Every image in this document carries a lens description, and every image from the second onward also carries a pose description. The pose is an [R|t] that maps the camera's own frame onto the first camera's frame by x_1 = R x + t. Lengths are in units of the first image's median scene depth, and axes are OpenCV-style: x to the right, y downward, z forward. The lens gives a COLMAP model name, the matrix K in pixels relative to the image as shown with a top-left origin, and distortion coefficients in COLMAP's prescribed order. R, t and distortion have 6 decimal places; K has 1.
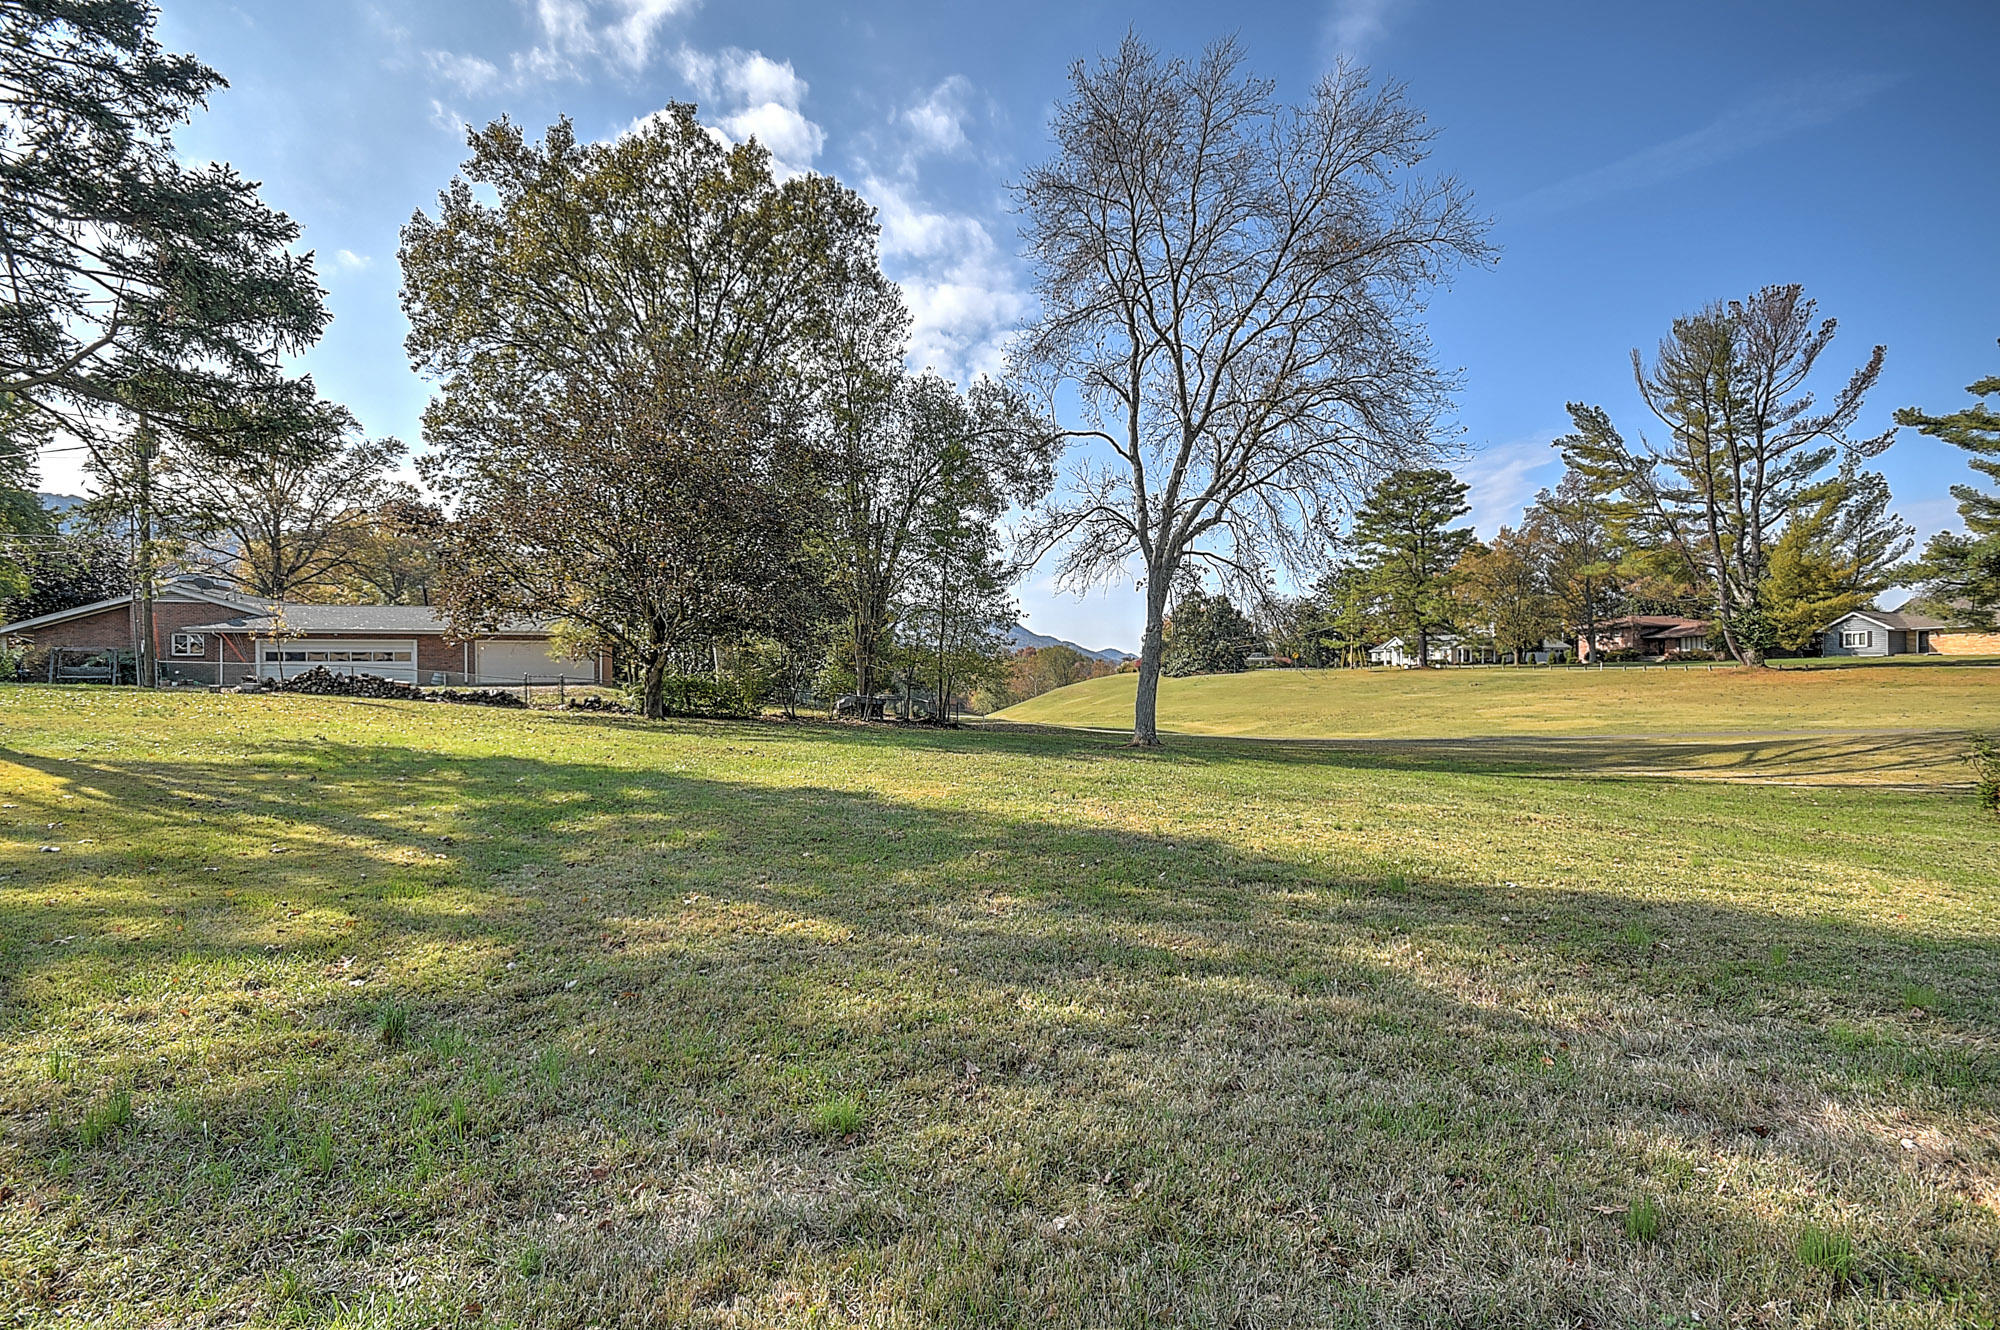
lens RADIAL K [[876.1, 0, 1000.6], [0, 876.1, 665.5], [0, 0, 1]] dist [-0.000602, -0.000156]
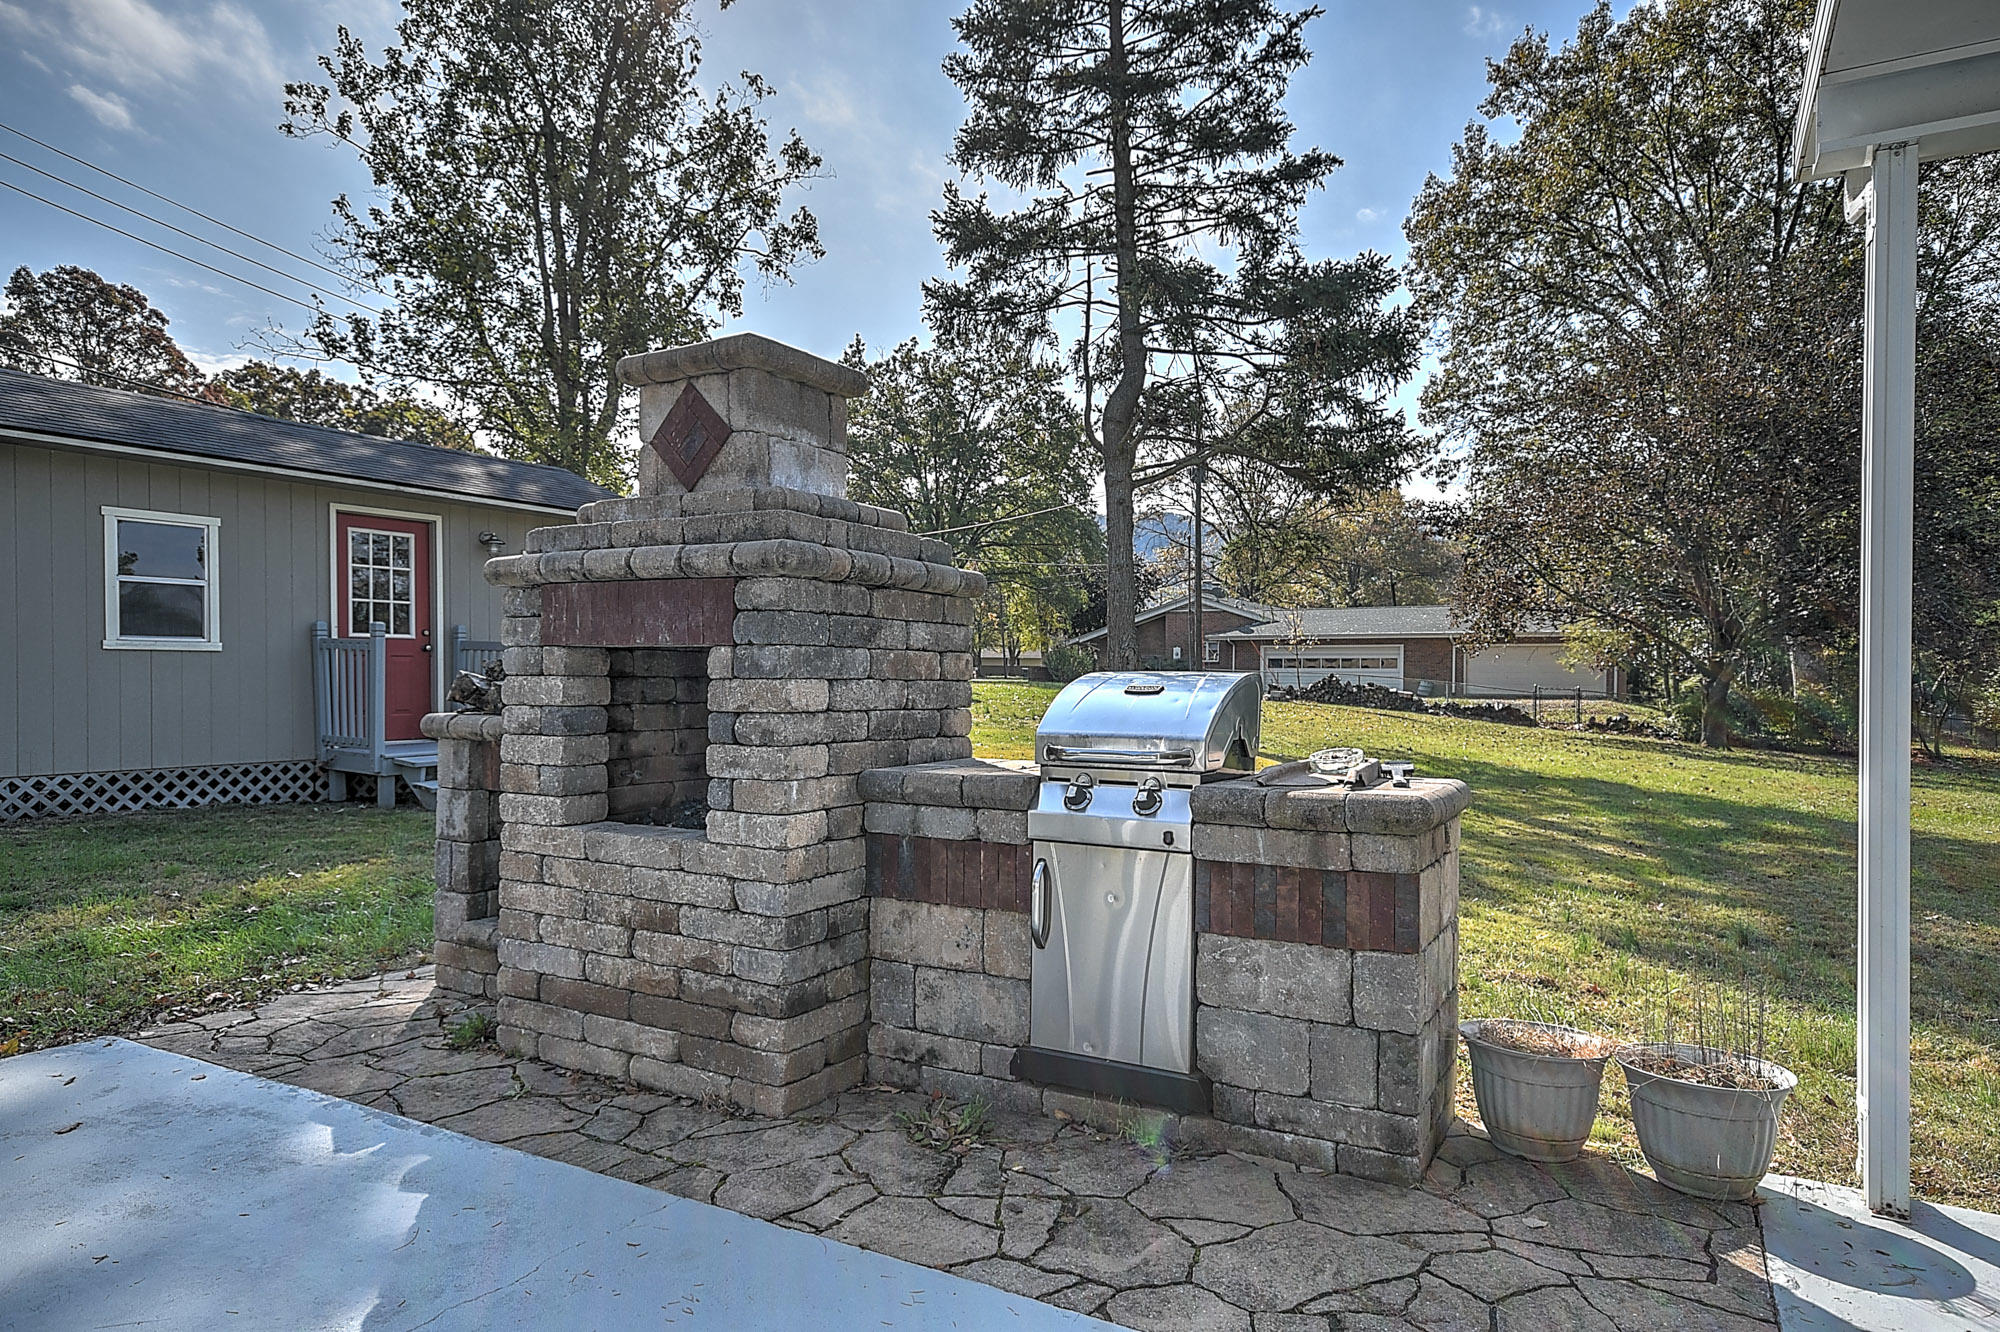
lens RADIAL K [[1199.2, 0, 997.8], [0, 1199.2, 673.2], [0, 0, 1]] dist [0.036248, 0.001010]
pose [[0.643727, 0.007709, -0.765216, 0.011688], [-0.005327, 0.999970, 0.005593, -0.006021], [0.765236, 0.000476, 0.643749, -0.144714]]
